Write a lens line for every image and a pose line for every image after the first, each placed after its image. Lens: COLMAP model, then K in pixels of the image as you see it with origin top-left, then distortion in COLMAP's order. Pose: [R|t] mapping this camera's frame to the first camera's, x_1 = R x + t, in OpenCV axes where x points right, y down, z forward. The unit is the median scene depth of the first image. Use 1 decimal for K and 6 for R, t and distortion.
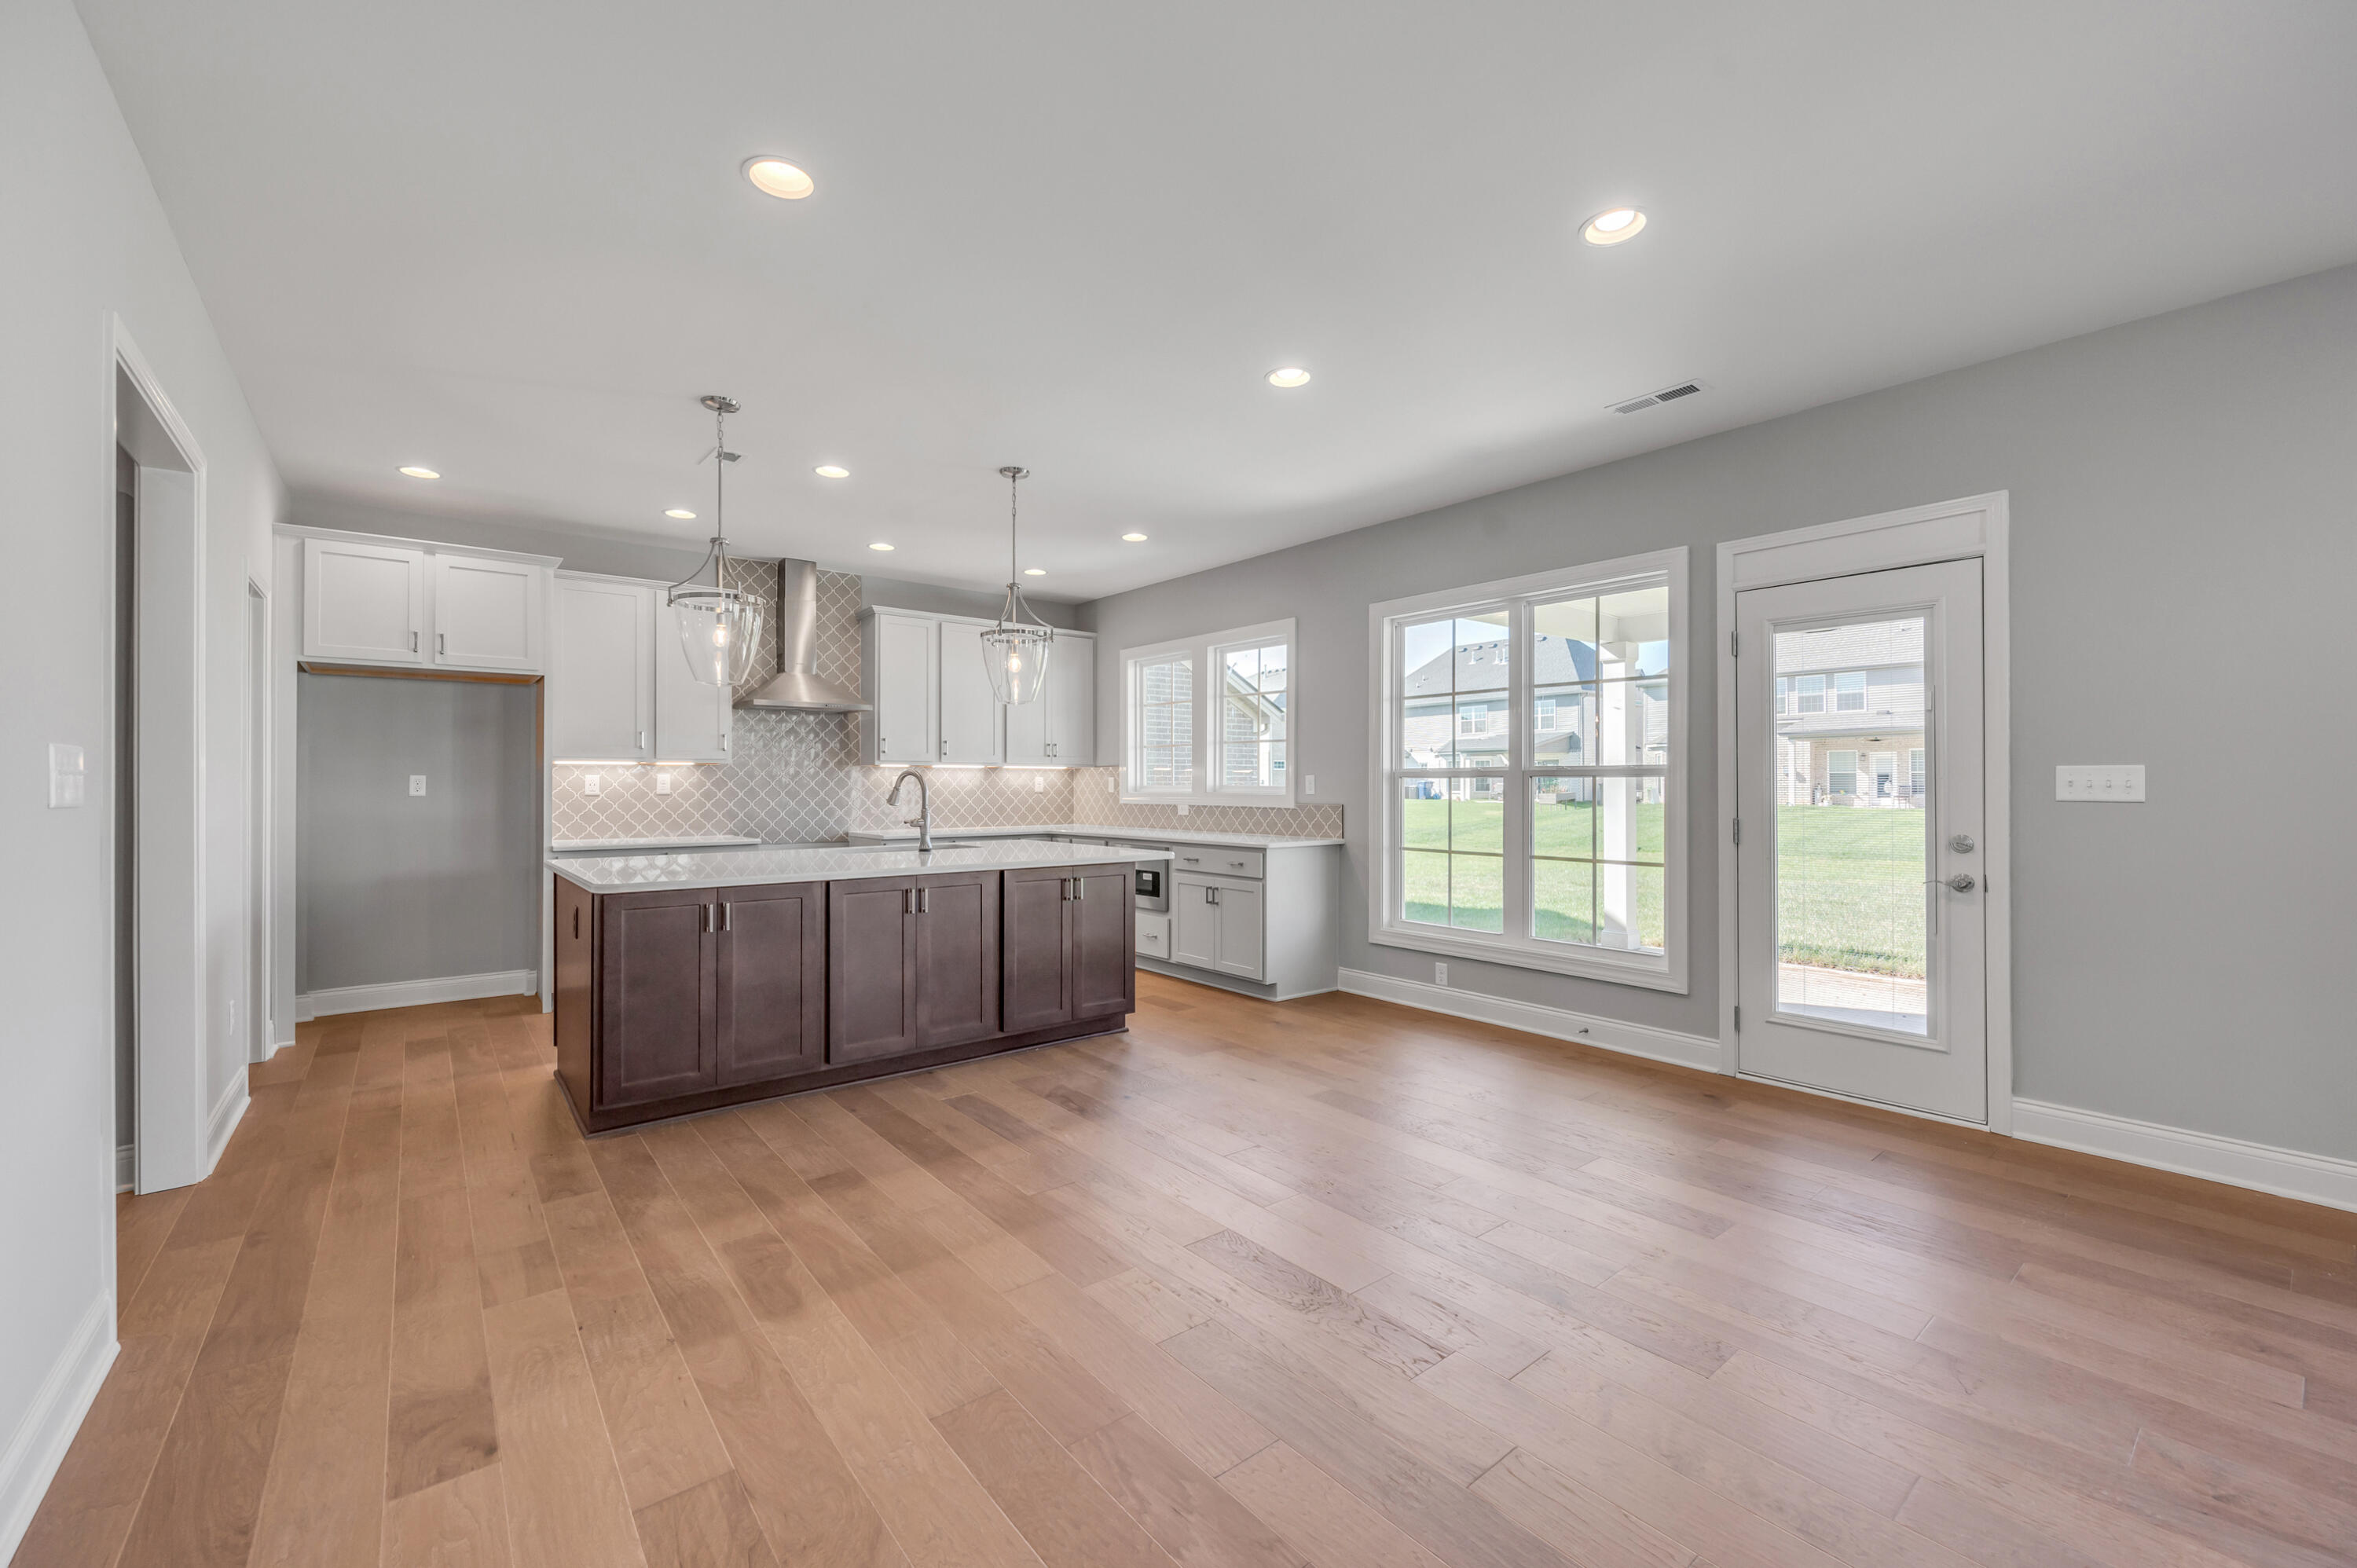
lens RADIAL K [[958.3, 0, 1173.5], [0, 958.3, 777.4], [0, 0, 1]] dist [0.001927, -0.000071]
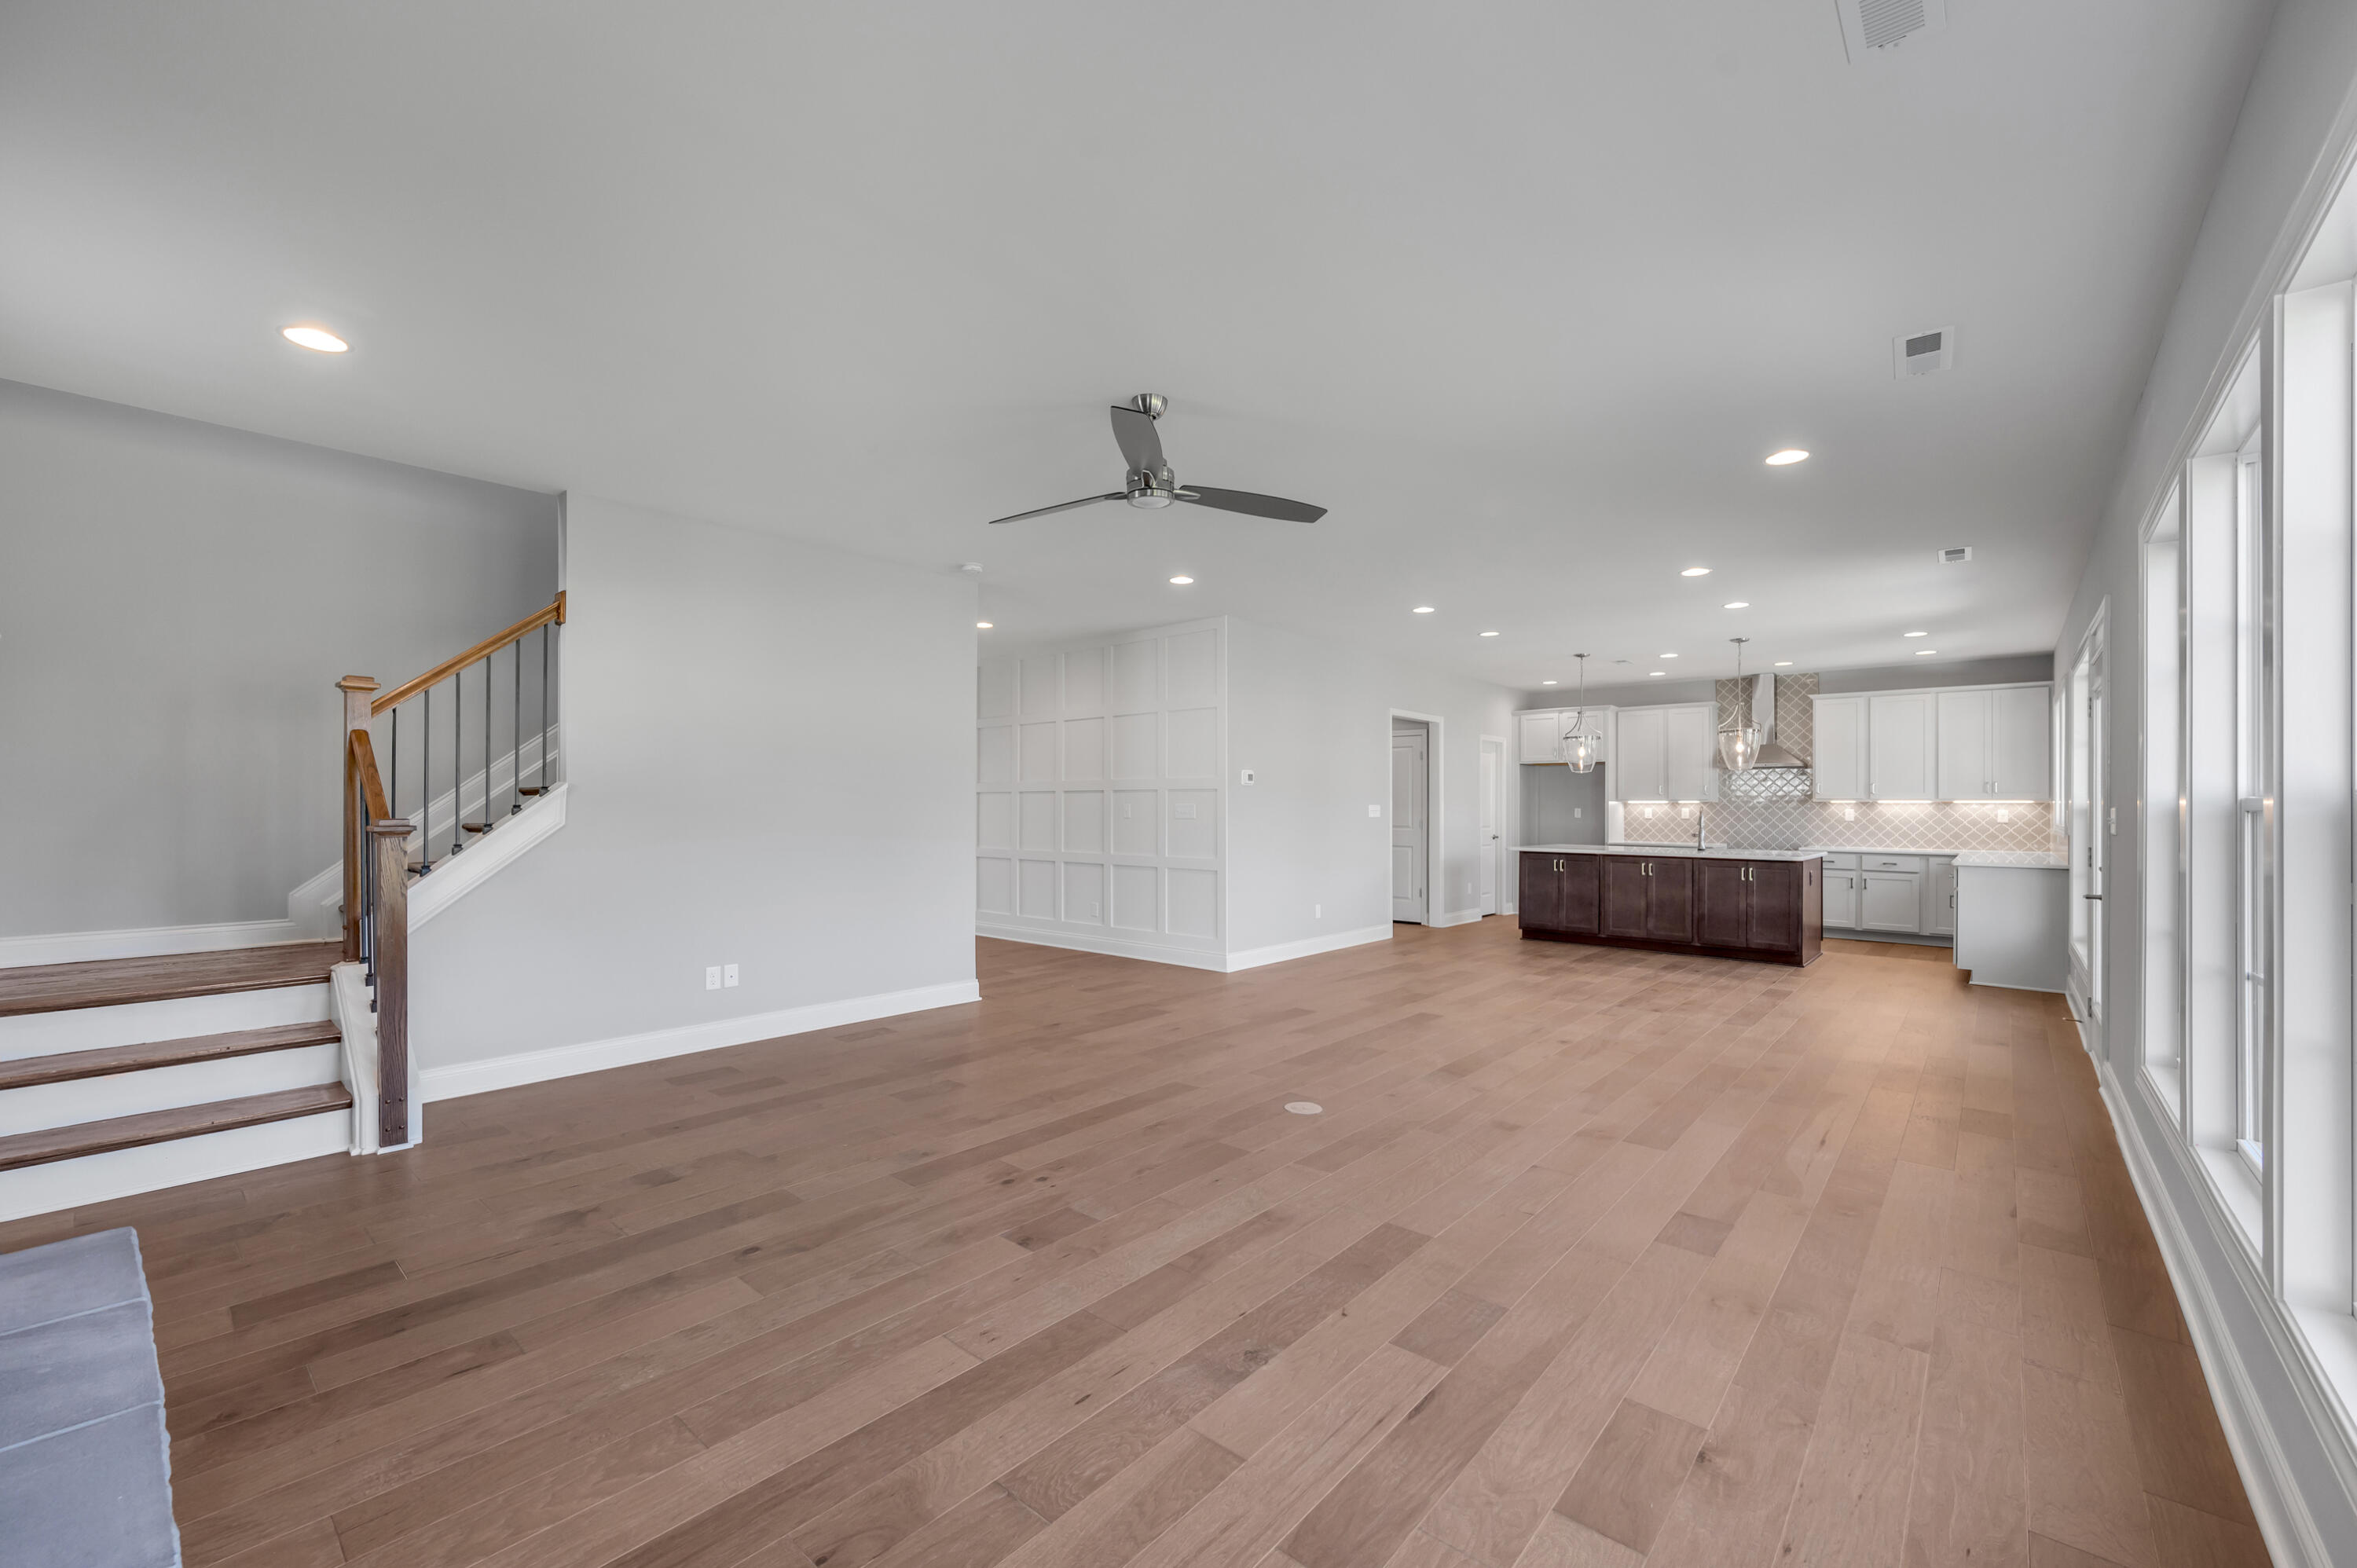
lens RADIAL K [[958.3, 0, 1176.4], [0, 958.3, 799.7], [0, 0, 1]] dist [0.001927, -0.000071]
pose [[0.188200, -0.008088, -0.982097, 1.029791], [0.000267, 0.999966, -0.008184, -0.003977], [0.982131, 0.001278, 0.188196, -0.274920]]
